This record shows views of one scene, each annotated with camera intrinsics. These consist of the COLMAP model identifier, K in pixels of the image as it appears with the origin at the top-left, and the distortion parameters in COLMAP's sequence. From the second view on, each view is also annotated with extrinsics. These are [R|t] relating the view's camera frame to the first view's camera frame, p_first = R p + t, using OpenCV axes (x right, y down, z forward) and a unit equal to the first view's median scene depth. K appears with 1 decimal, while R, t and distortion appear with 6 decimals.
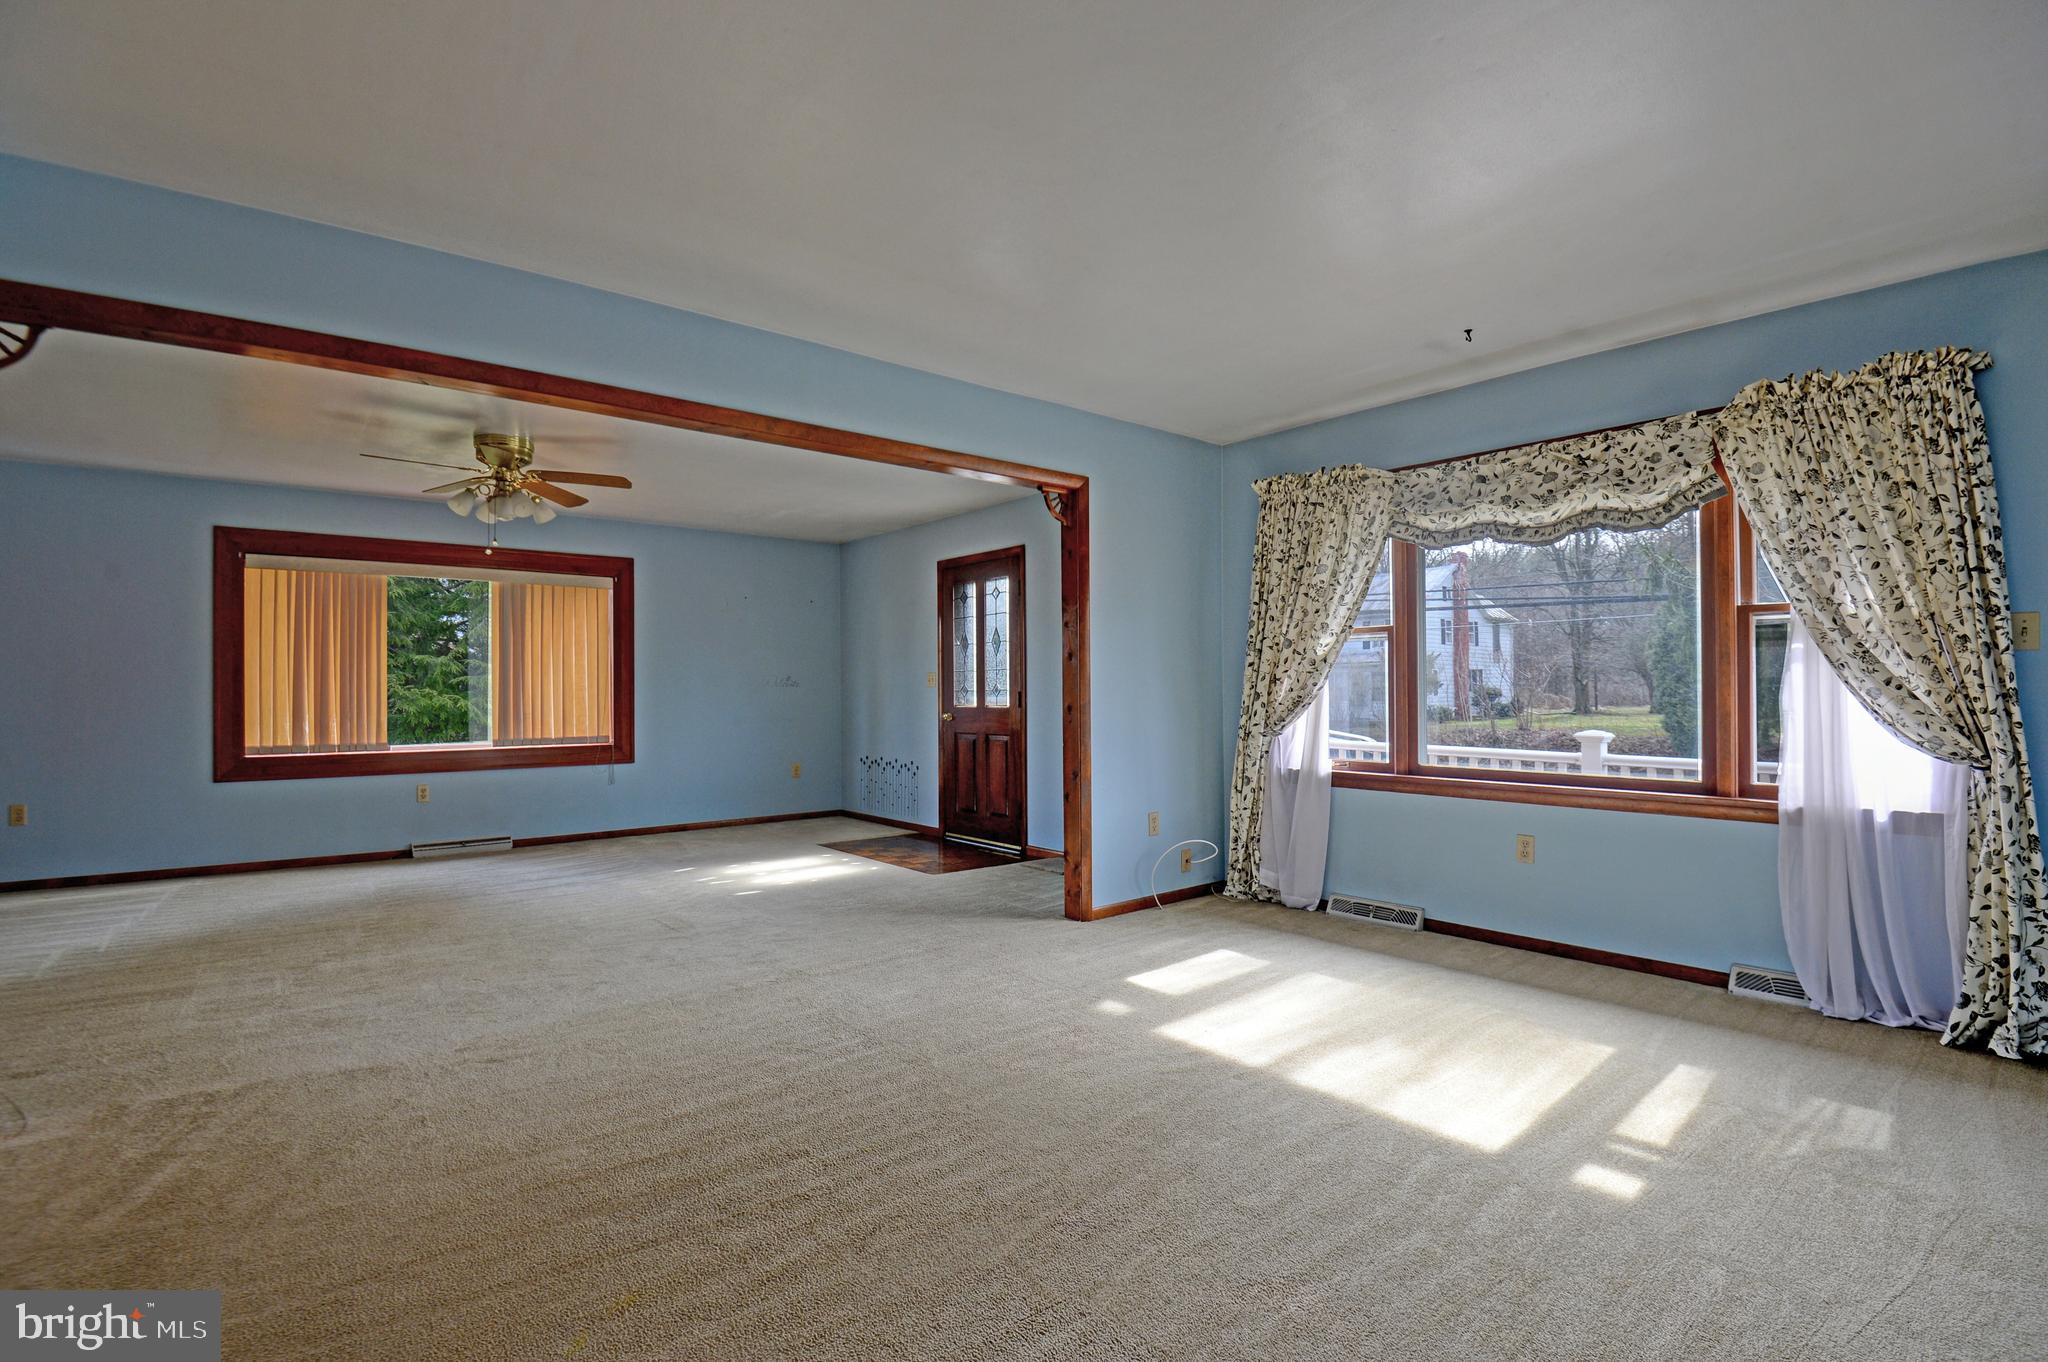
lens RADIAL K [[938.5, 0, 1024.3], [0, 938.5, 695.1], [0, 0, 1]] dist [-0.029402, -0.013621]
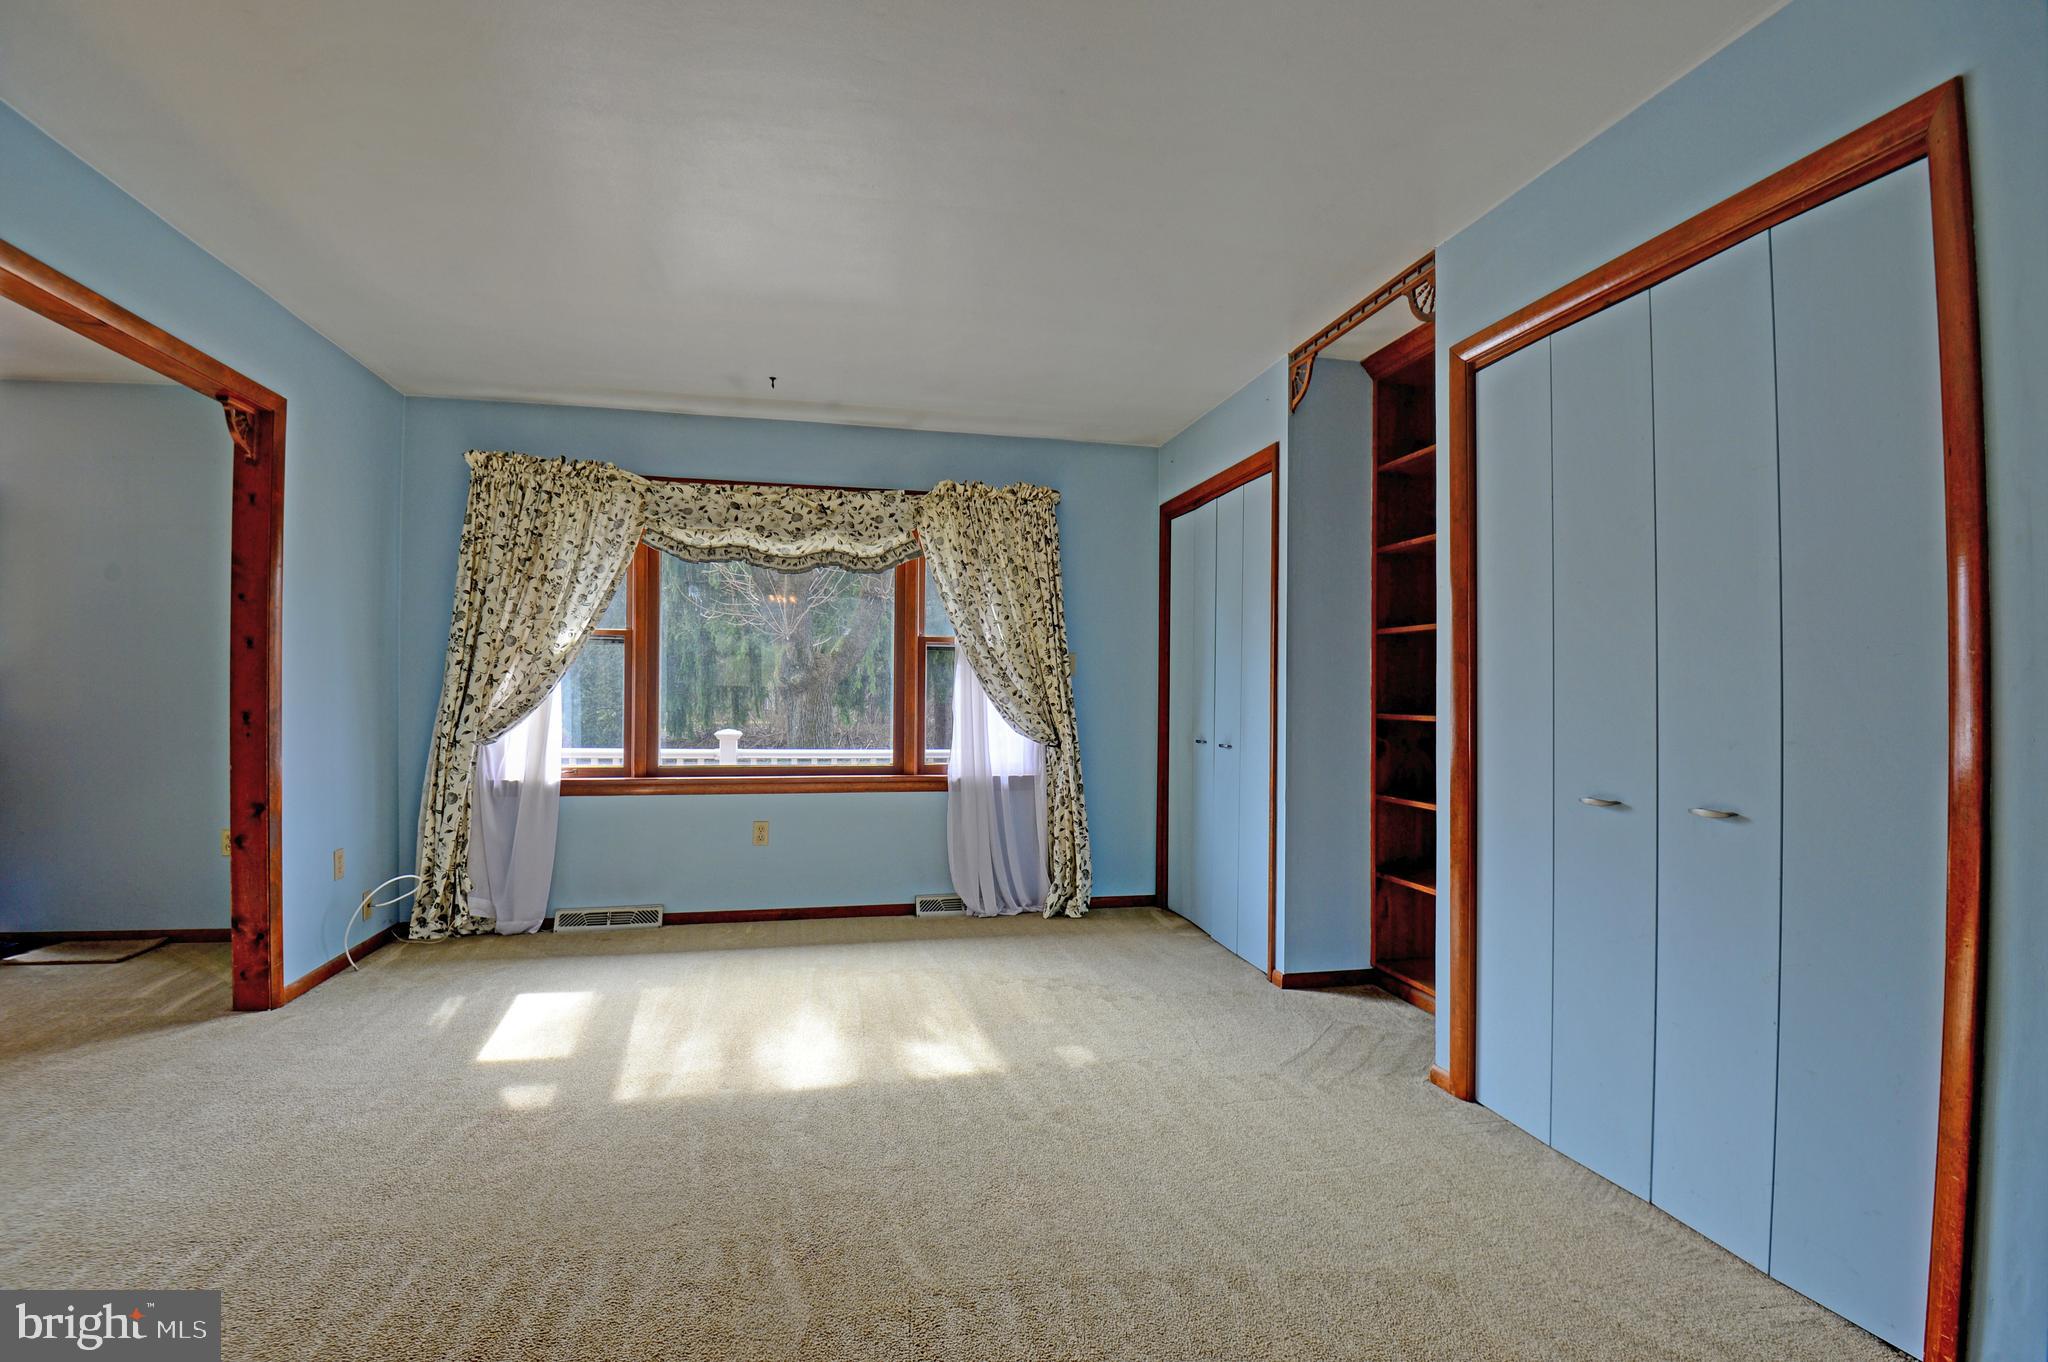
lens RADIAL K [[940.8, 0, 1030.7], [0, 940.8, 692.0], [0, 0, 1]] dist [0.000616, -0.040036]
pose [[0.446854, 0.010375, 0.894547, -0.369180], [-0.006890, 0.999943, -0.008156, -0.002722], [-0.894580, -0.002519, 0.446900, 0.186698]]
